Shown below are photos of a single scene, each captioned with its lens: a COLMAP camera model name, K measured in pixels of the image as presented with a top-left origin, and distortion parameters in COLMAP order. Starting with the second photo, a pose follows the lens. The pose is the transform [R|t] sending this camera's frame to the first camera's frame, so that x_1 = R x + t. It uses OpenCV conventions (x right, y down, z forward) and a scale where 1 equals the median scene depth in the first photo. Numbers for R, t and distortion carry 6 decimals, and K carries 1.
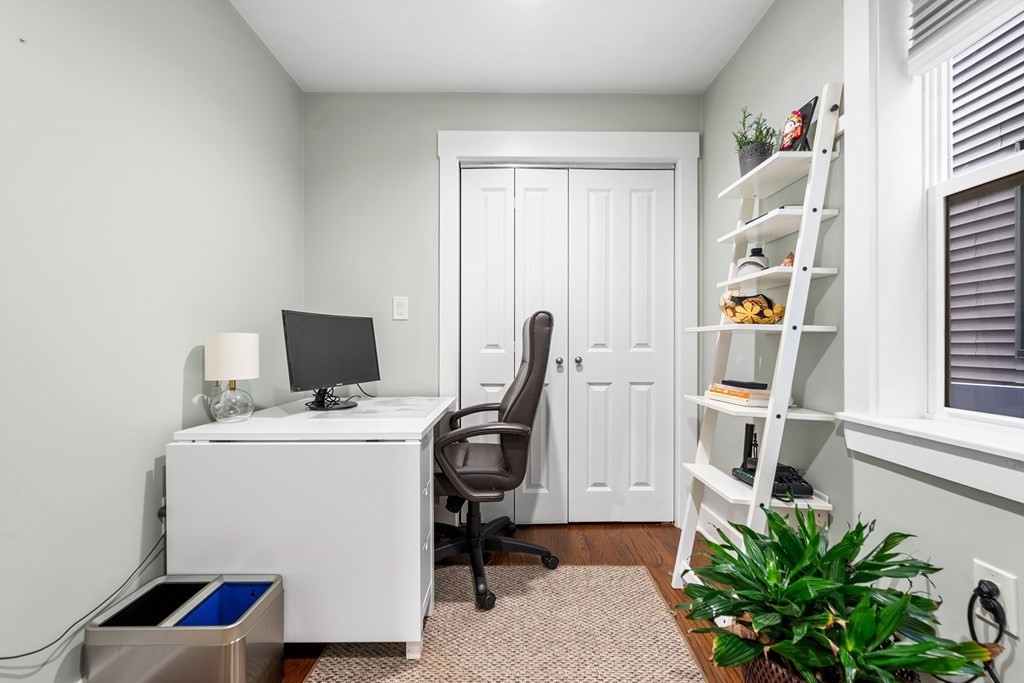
lens RADIAL K [[412.8, 0, 514.1], [0, 412.8, 341.8], [0, 0, 1]] dist [-0.004886, 0.000128]
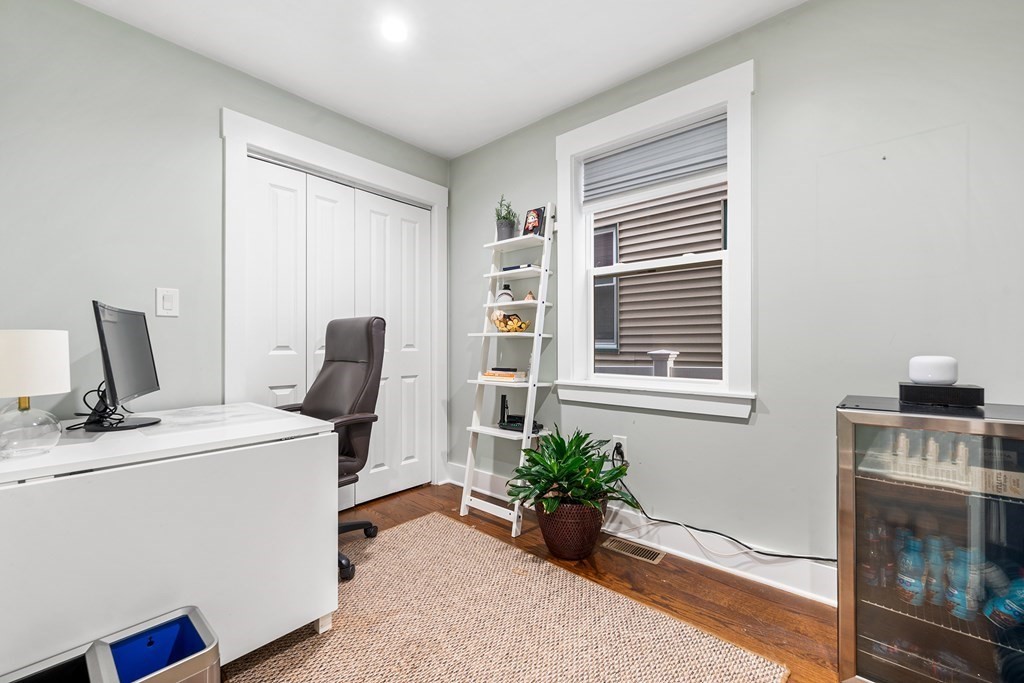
lens RADIAL K [[412.8, 0, 511.1], [0, 412.8, 342.9], [0, 0, 1]] dist [-0.004886, 0.000128]
pose [[0.668360, 0.000891, 0.743838, -0.615780], [0.000624, 0.999998, -0.001758, 0.002665], [-0.743838, 0.001639, 0.668358, -0.087257]]
